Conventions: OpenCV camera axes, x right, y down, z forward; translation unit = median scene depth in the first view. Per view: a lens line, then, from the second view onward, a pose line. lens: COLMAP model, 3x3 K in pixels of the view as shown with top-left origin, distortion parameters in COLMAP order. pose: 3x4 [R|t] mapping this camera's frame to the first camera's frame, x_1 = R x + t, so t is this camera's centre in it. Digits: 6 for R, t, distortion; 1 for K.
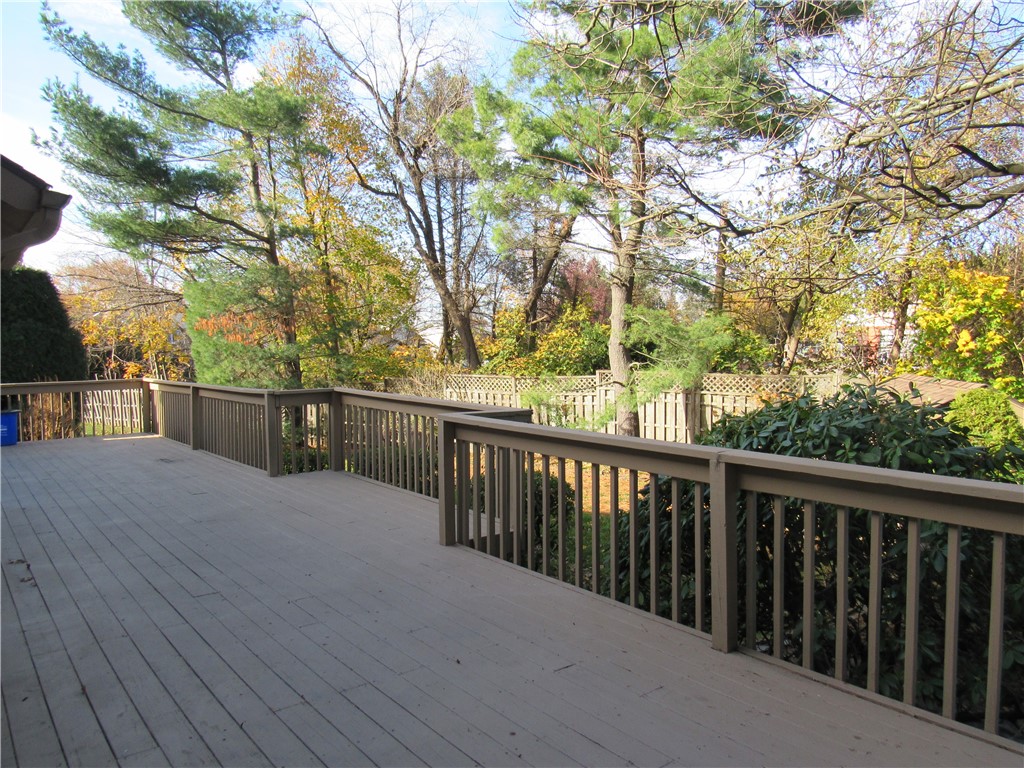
lens RADIAL K [[726.2, 0, 512.4], [0, 726.2, 382.4], [0, 0, 1]] dist [-0.010885, -0.002574]
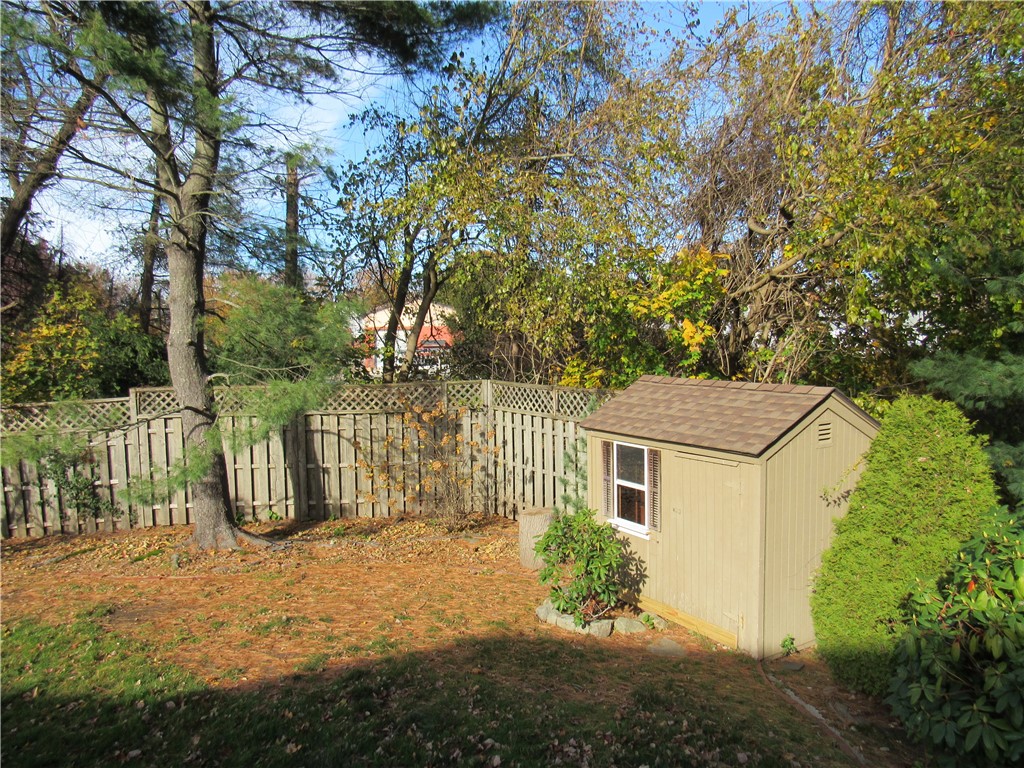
lens RADIAL K [[726.2, 0, 510.8], [0, 726.2, 383.5], [0, 0, 1]] dist [-0.010885, -0.002574]
pose [[0.769024, -0.048521, 0.637375, -0.031295], [0.050605, 0.998607, 0.014963, -0.015264], [-0.637213, 0.020748, 0.770408, 0.349743]]
